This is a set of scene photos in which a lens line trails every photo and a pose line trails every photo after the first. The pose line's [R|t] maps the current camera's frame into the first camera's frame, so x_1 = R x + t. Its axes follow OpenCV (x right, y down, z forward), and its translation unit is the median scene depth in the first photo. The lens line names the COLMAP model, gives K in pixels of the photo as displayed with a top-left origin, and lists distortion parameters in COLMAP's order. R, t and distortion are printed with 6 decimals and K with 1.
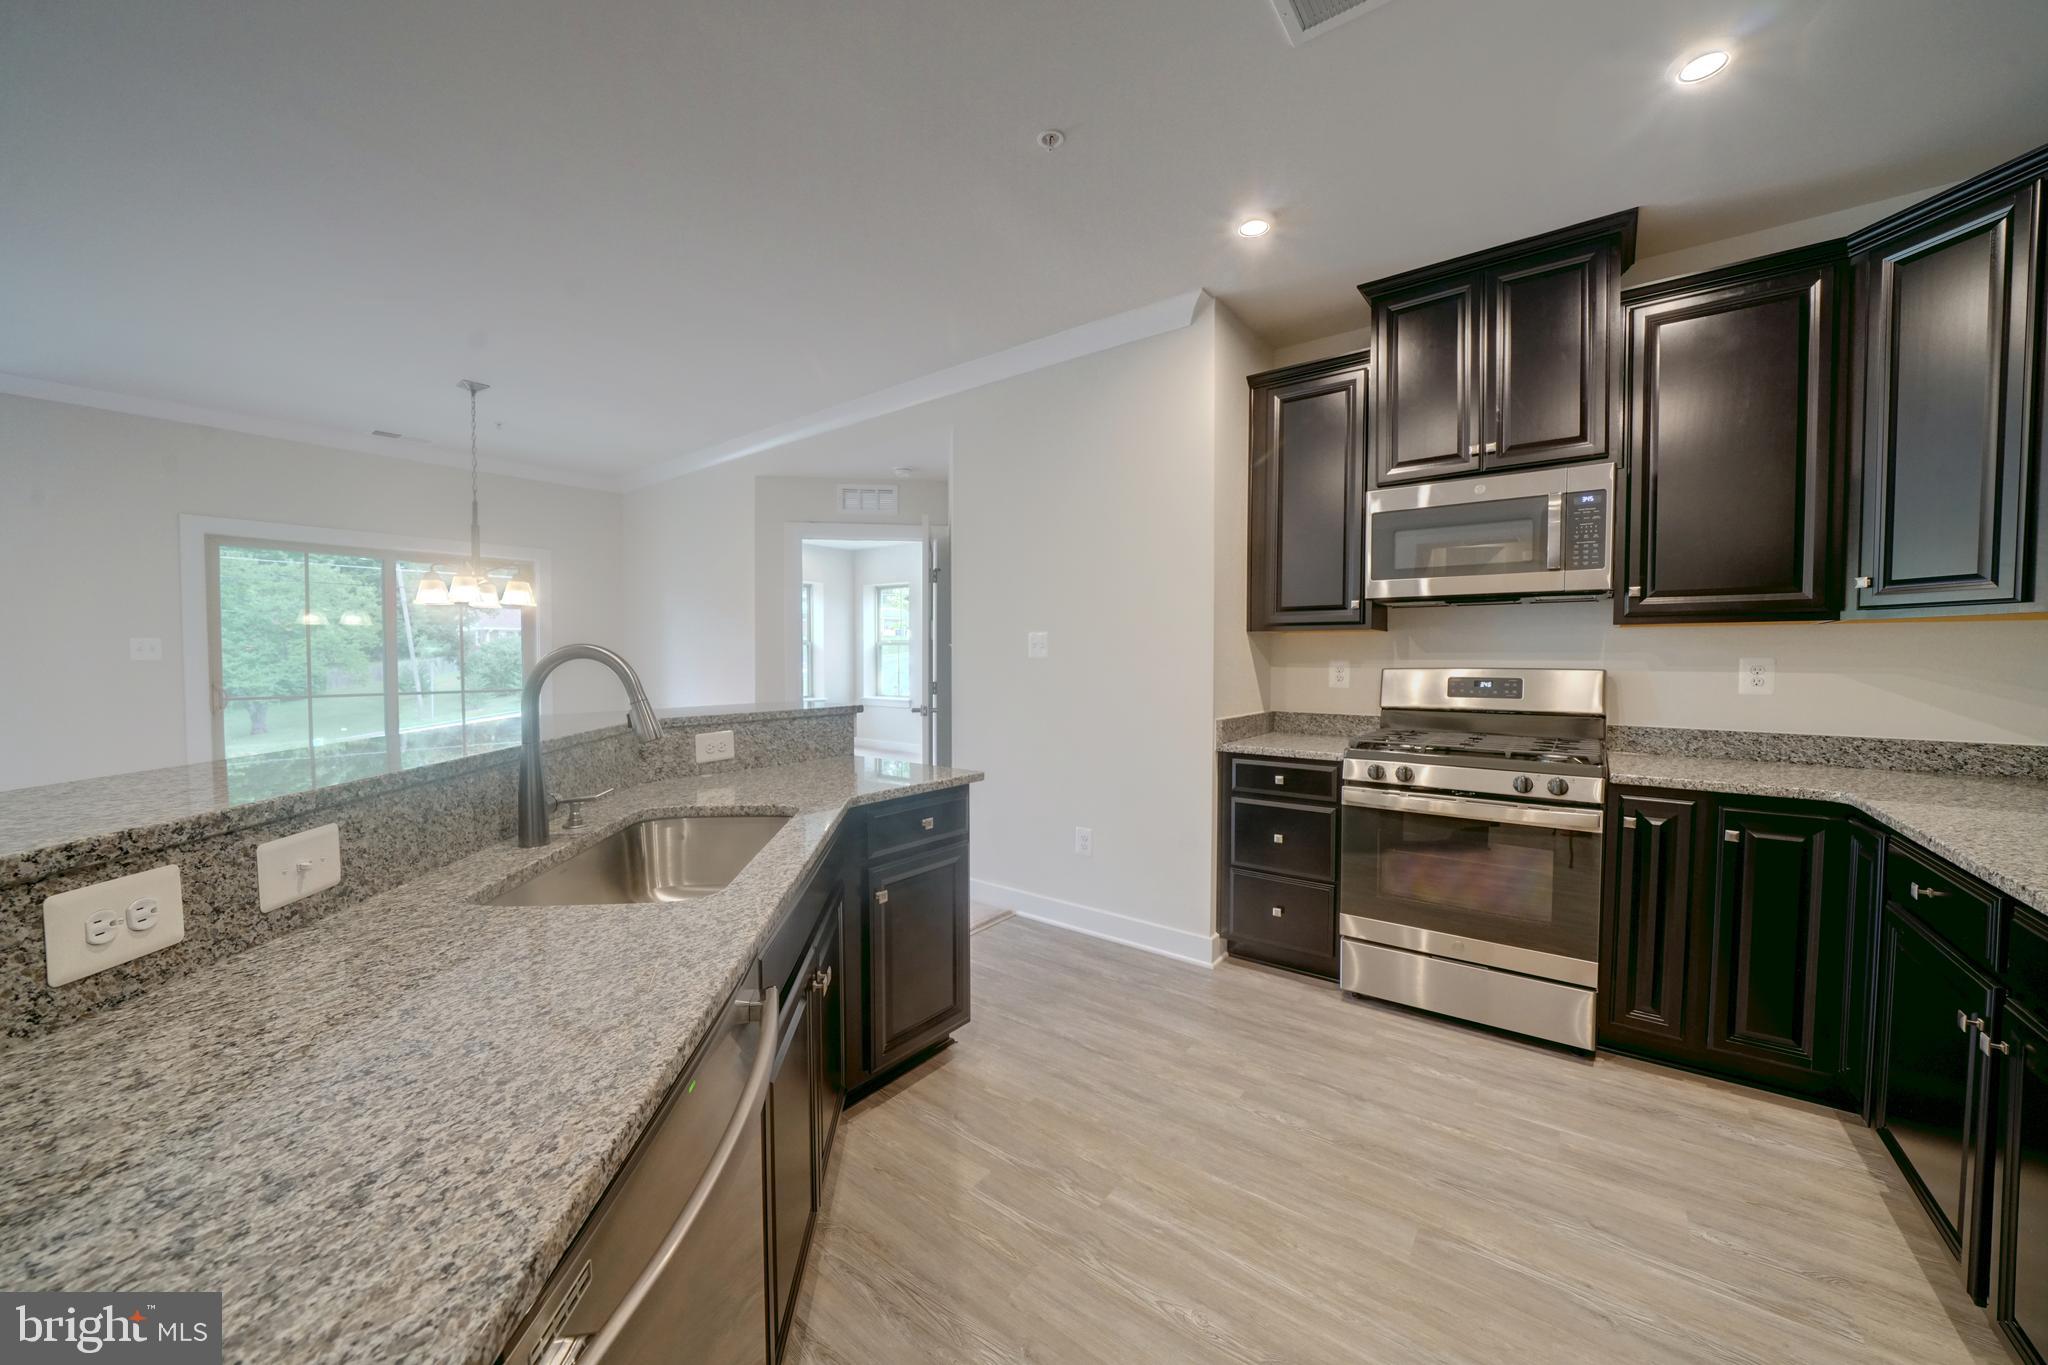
lens RADIAL K [[742.8, 0, 1015.2], [0, 742.8, 684.8], [0, 0, 1]] dist [-0.019639, 0.002618]
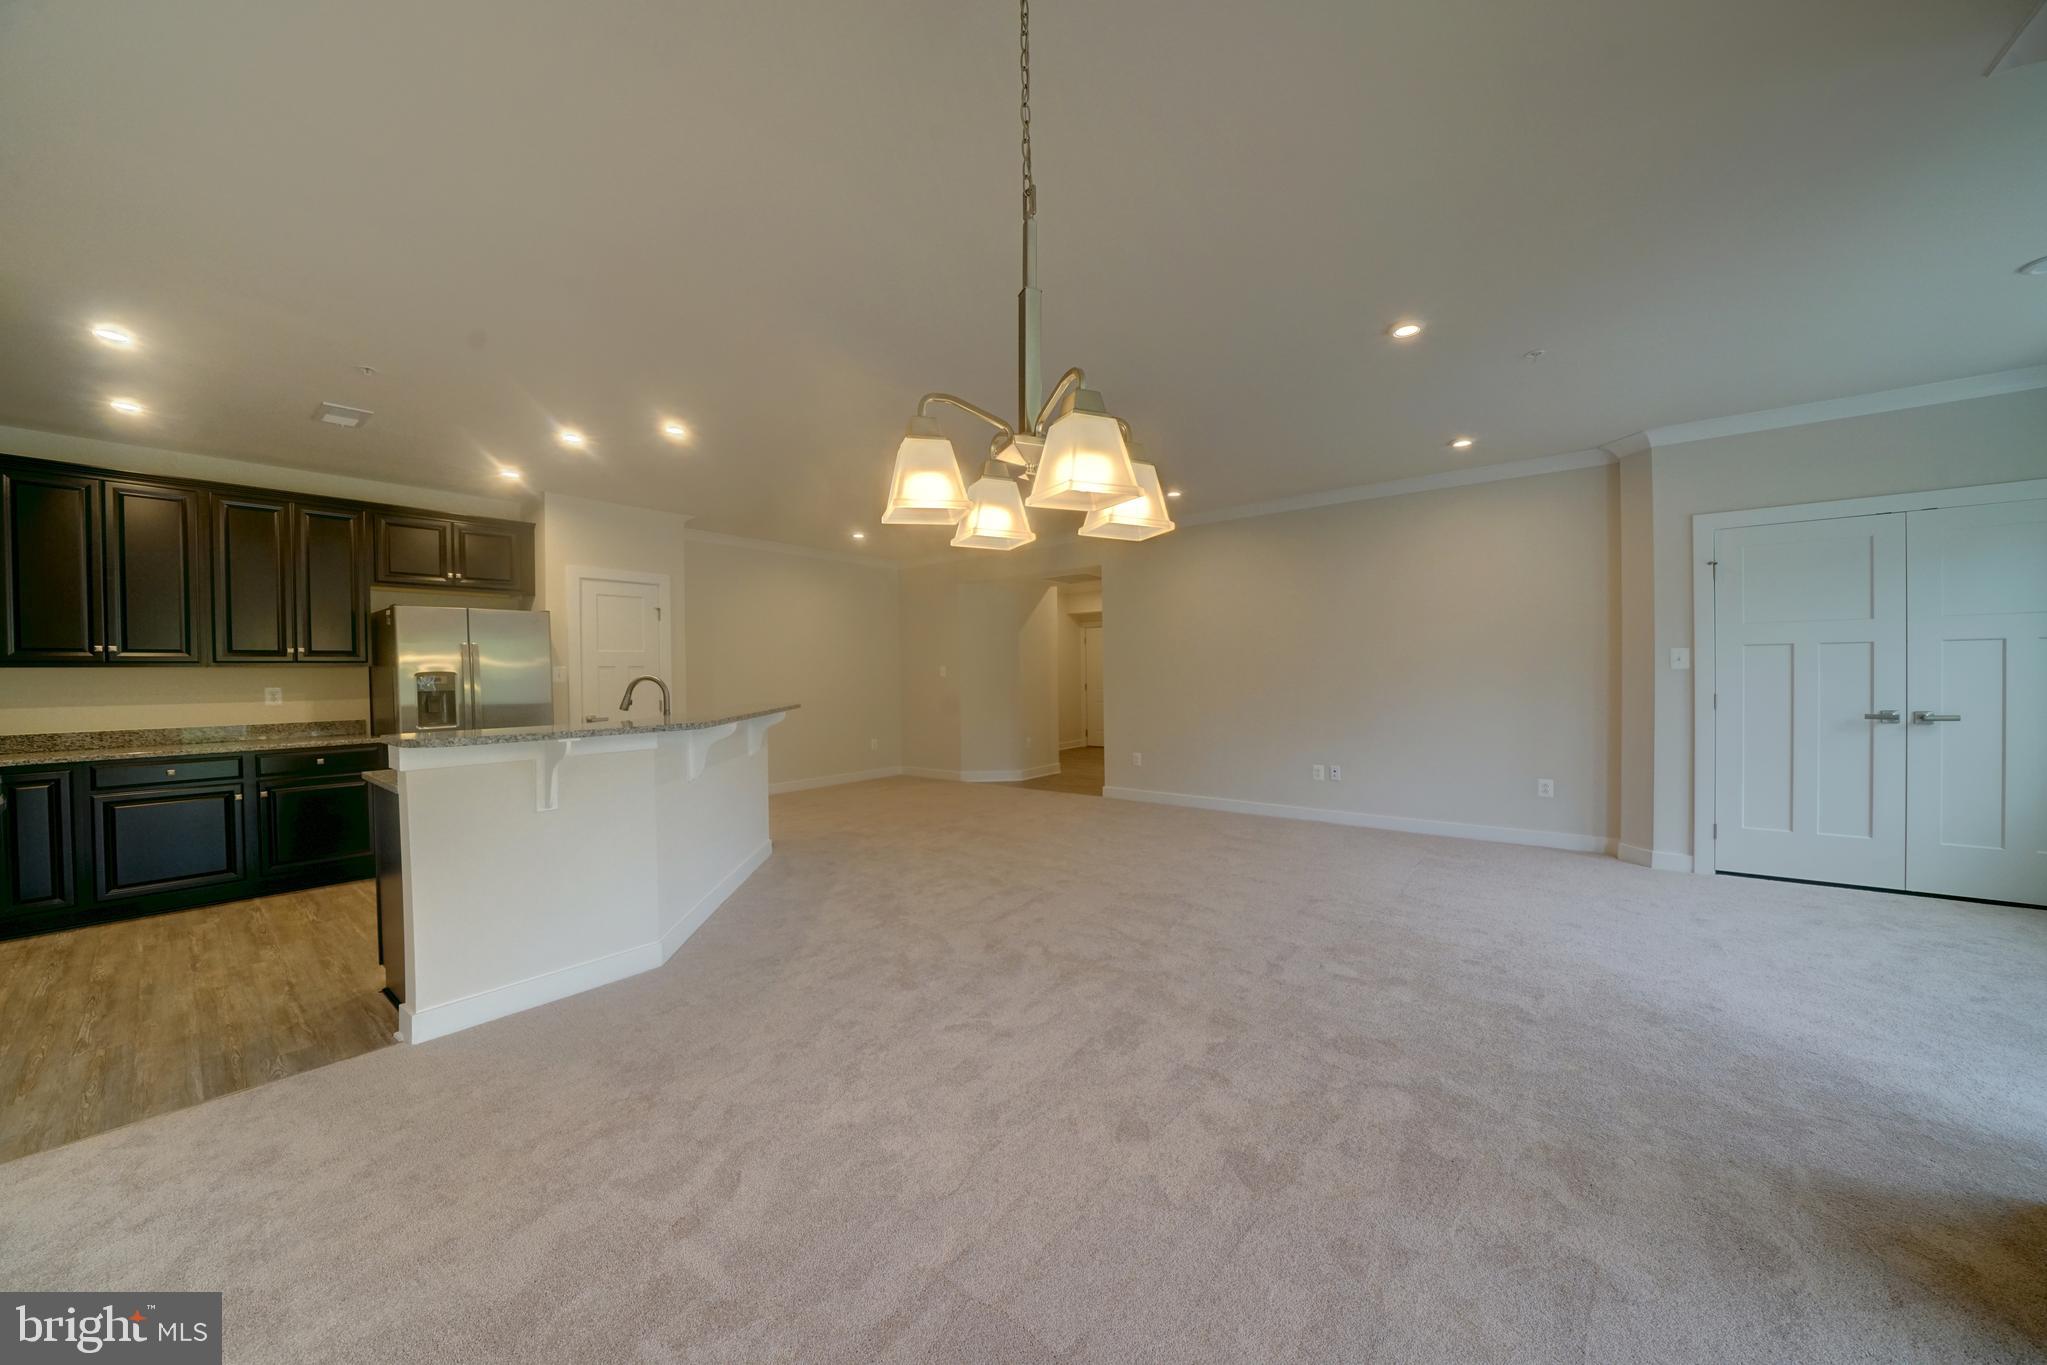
lens RADIAL K [[710.3, 0, 1015.6], [0, 710.3, 682.0], [0, 0, 1]] dist [-0.023582, 0.002106]
pose [[-0.999892, 0.012175, 0.008244, -1.088560], [0.012582, 0.998611, 0.051170, -0.081686], [-0.007610, 0.051269, -0.998656, 1.989711]]
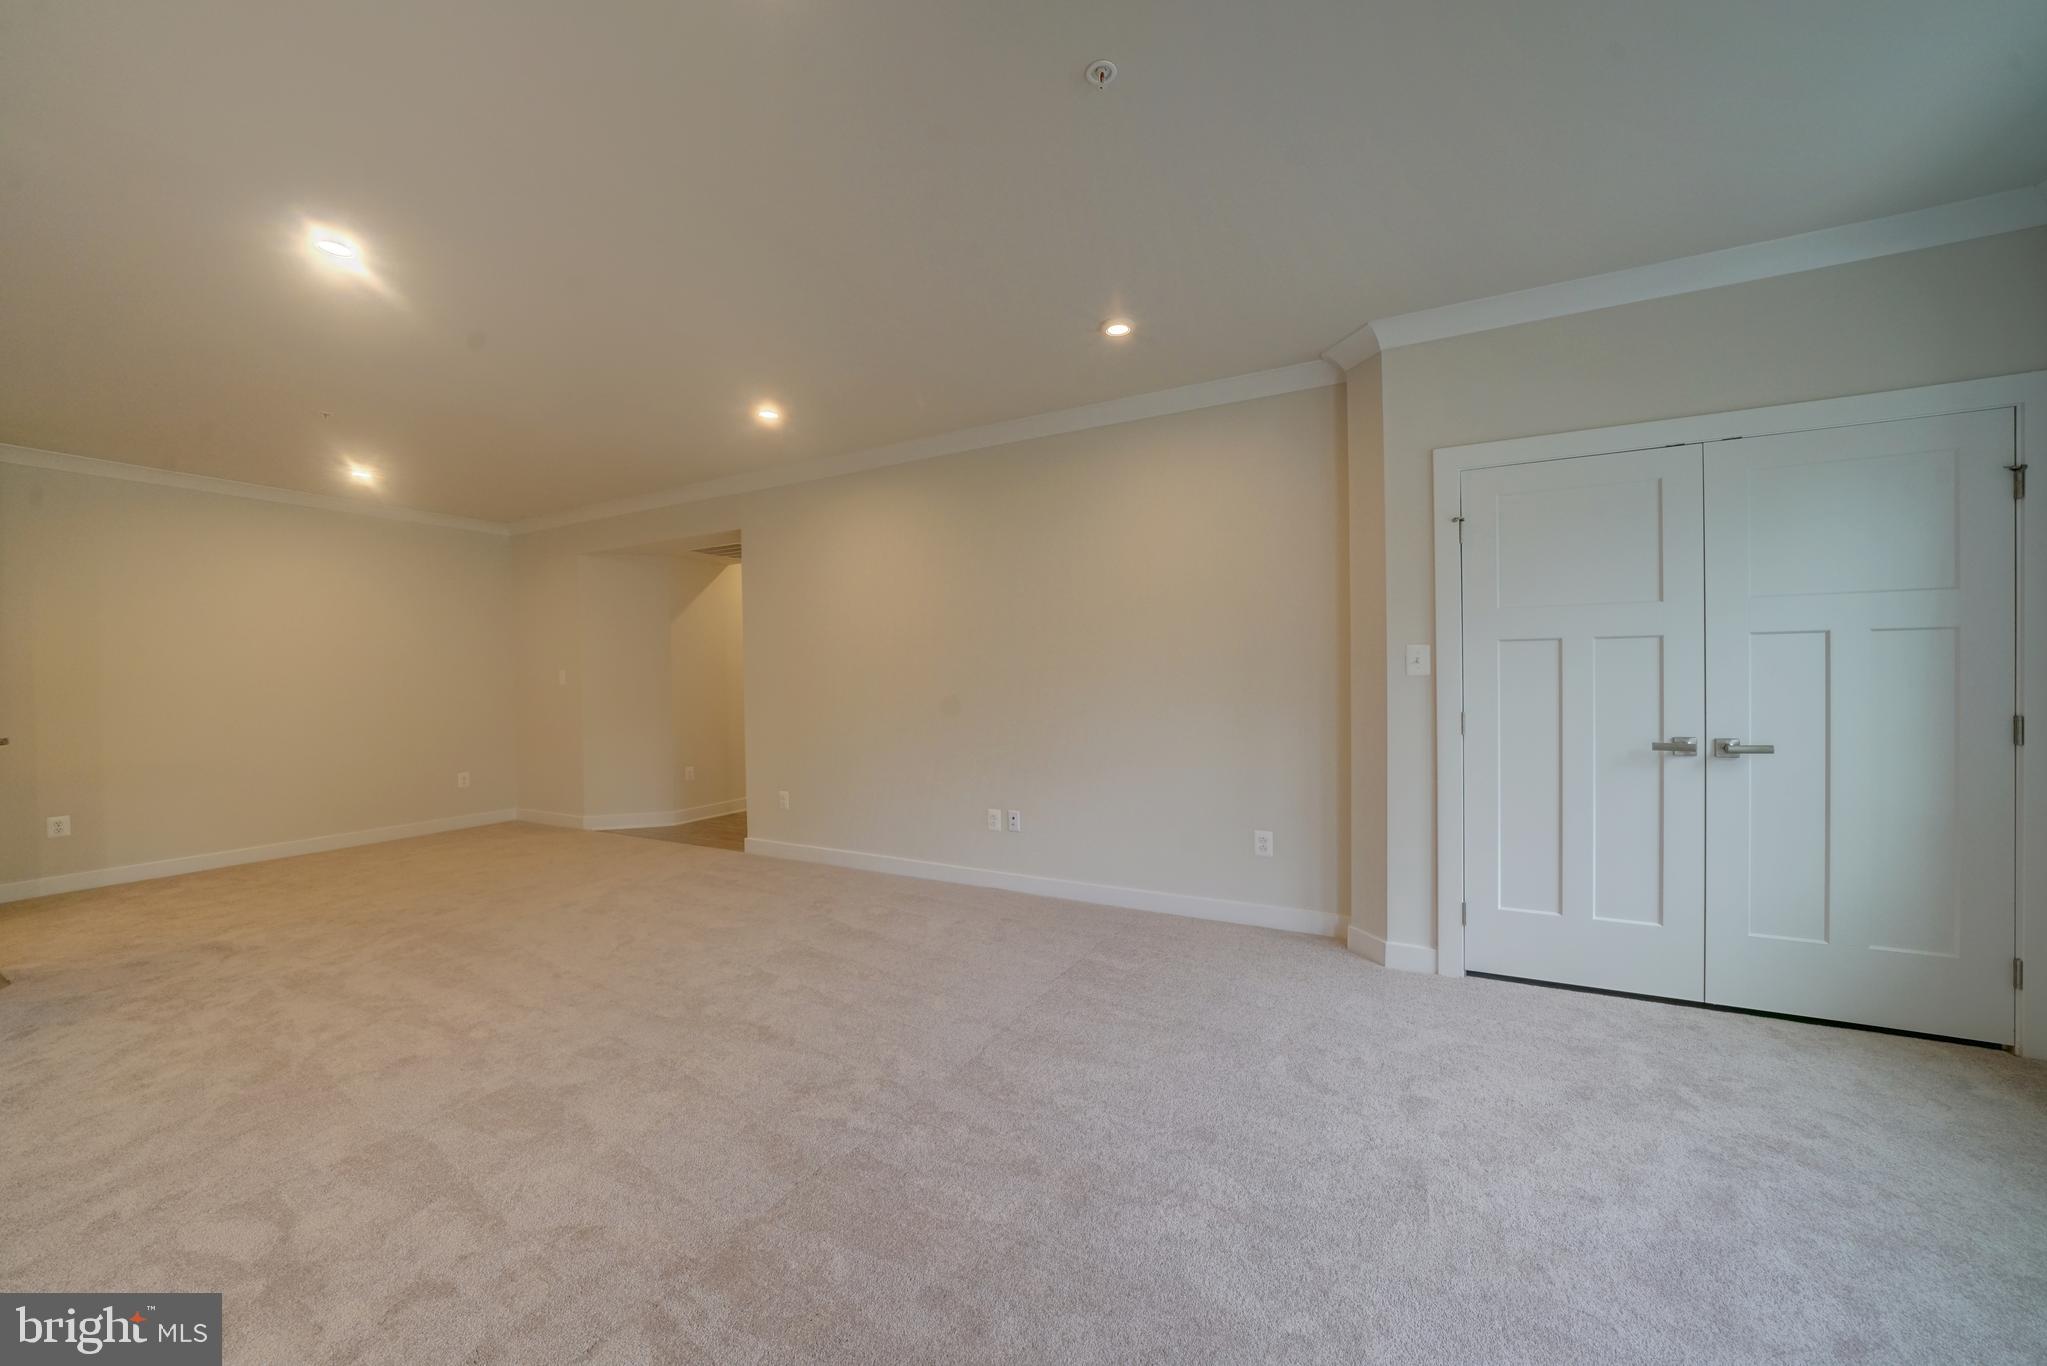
lens RADIAL K [[742.4, 0, 1016.1], [0, 742.4, 684.4], [0, 0, 1]] dist [-0.019639, 0.002618]
pose [[-0.985590, 0.014438, -0.168537, -1.790405], [0.006139, 0.998747, 0.049656, -0.057055], [0.169043, 0.047906, -0.984444, 1.407562]]
